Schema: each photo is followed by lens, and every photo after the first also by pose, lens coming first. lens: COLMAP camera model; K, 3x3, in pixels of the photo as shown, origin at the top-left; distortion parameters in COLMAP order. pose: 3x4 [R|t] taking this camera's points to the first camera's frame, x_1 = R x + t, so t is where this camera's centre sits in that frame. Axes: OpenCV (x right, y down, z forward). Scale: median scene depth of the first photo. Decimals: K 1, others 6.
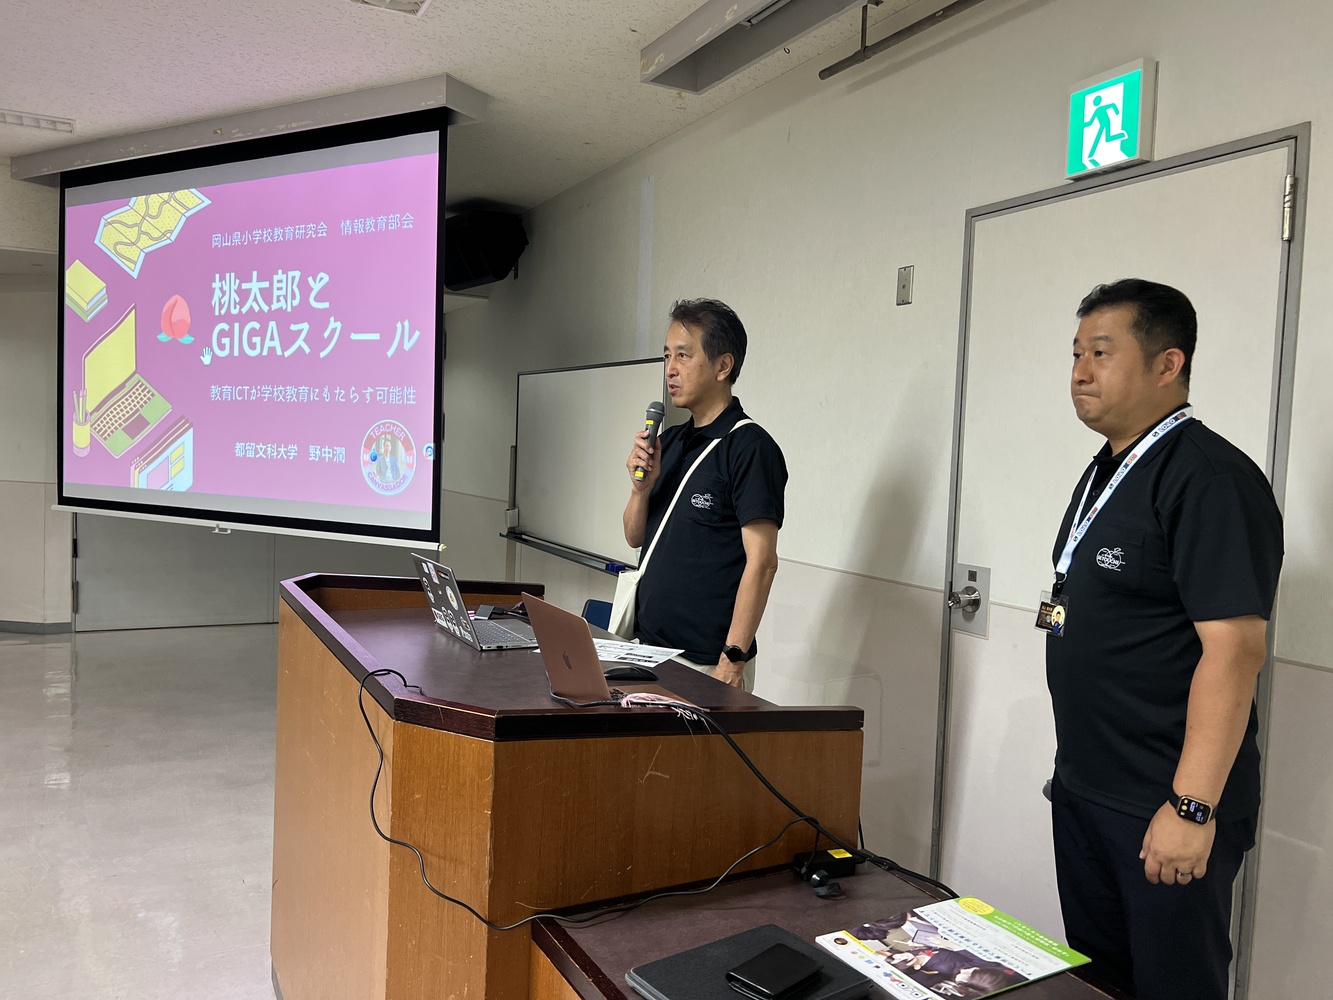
lens RADIAL K [[999.8, 0, 666.5], [0, 999.8, 500.0], [0, 0, 1]] dist [0.113969, -0.188294]
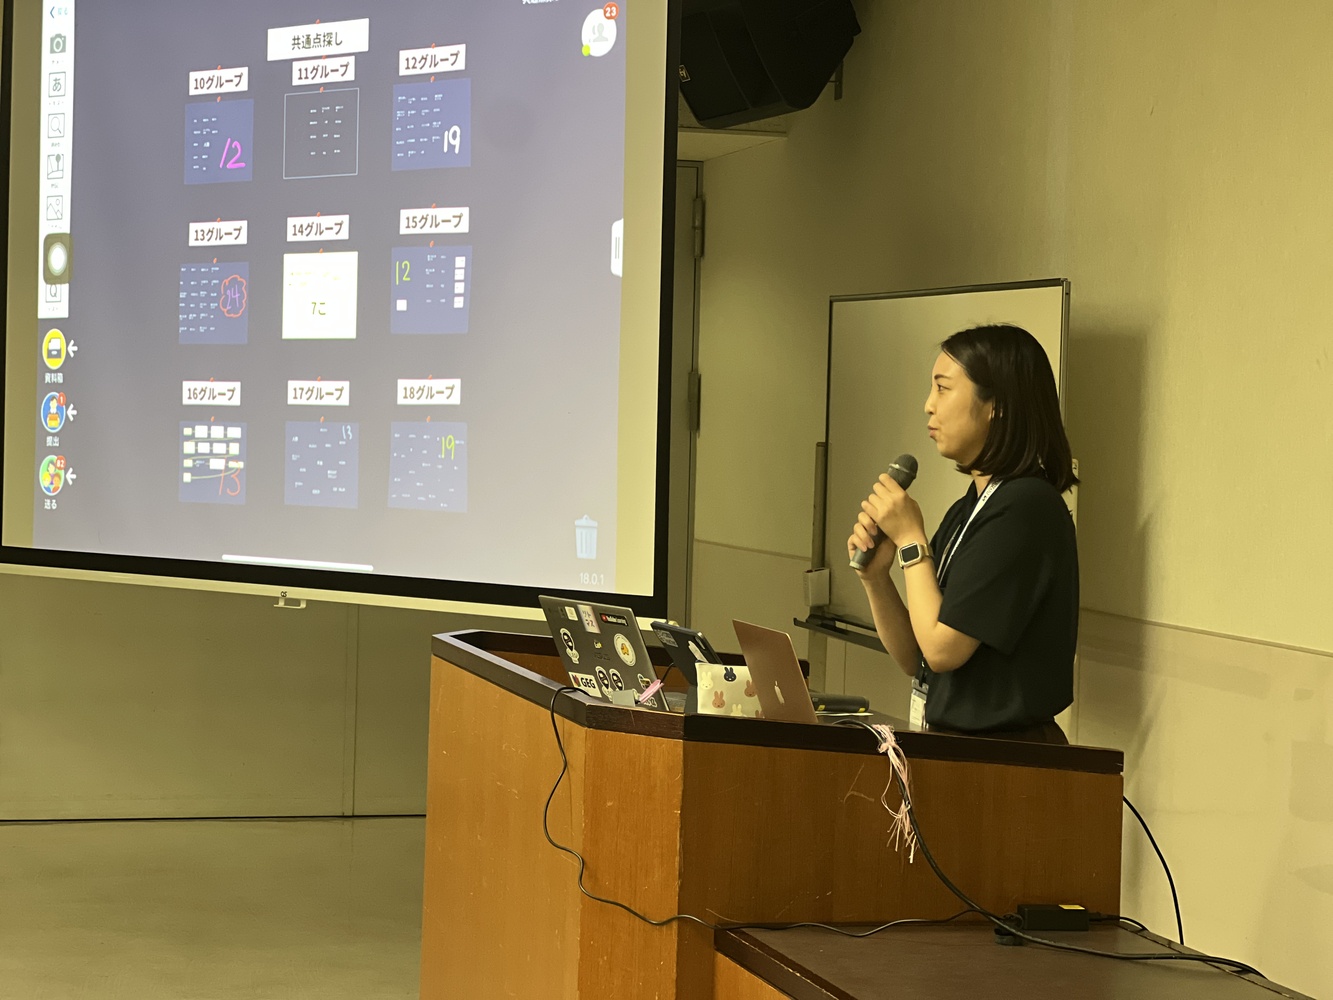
lens RADIAL K [[3001.3, 0, 666.5], [0, 3001.3, 500.0], [0, 0, 1]] dist [0.518306, 0.116087]
pose [[0.970979, -0.003002, -0.239144, 0.248135], [-0.005539, 0.999371, -0.035035, 0.051269], [0.239099, 0.035343, 0.970352, -0.895806]]
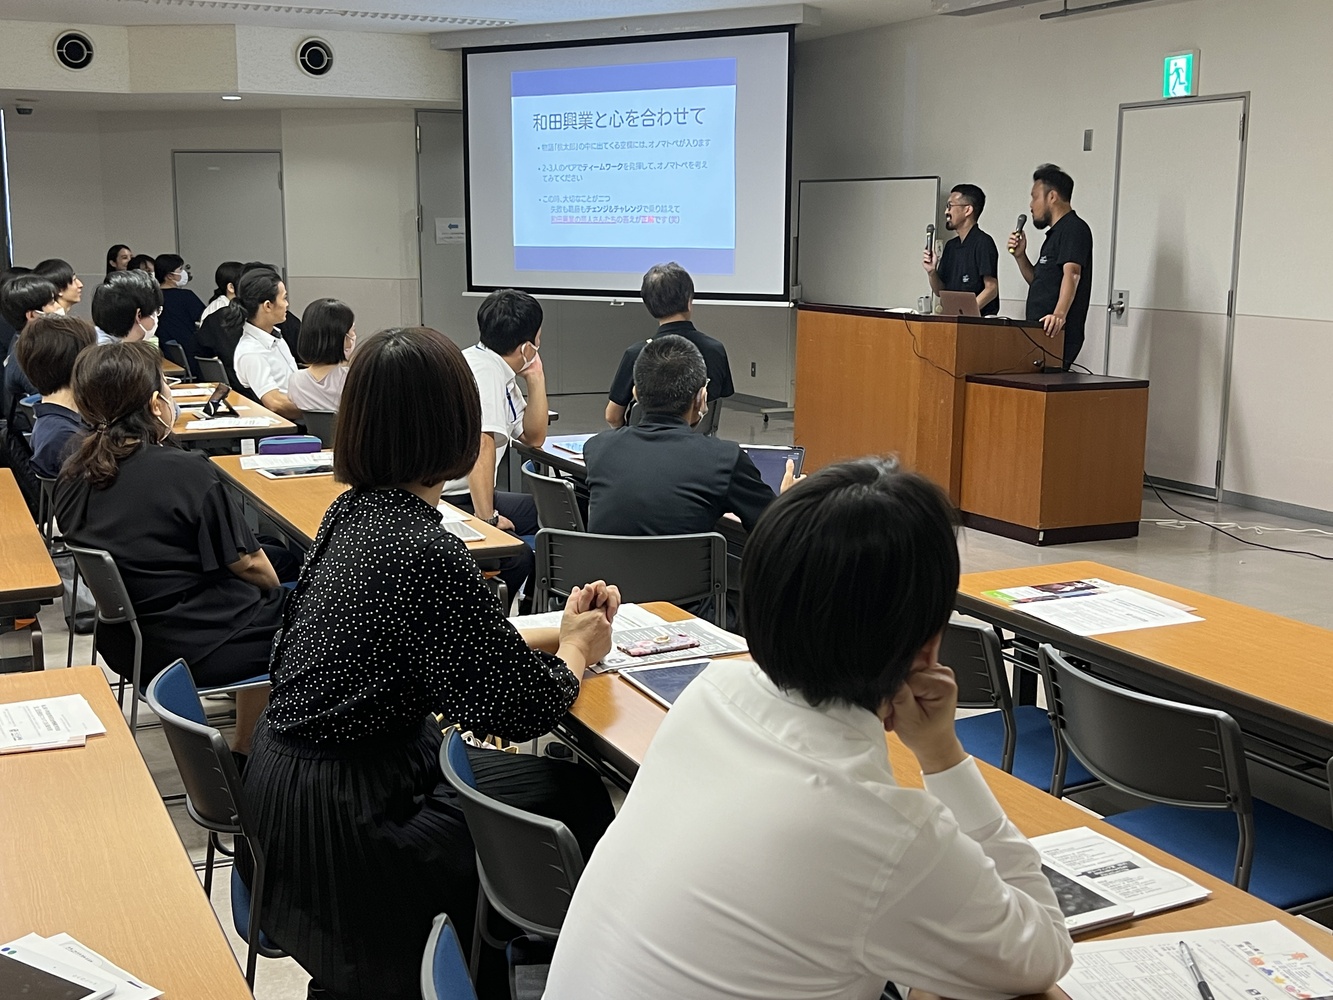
lens RADIAL K [[1581.1, 0, 675.1], [0, 1581.1, 502.4], [0, 0, 1]] dist [0.080176, -0.021519]
pose [[0.998535, -0.025299, -0.047826, -0.424997], [0.030712, 0.992767, 0.116064, 0.088294], [0.044544, -0.117363, 0.992090, -2.158879]]
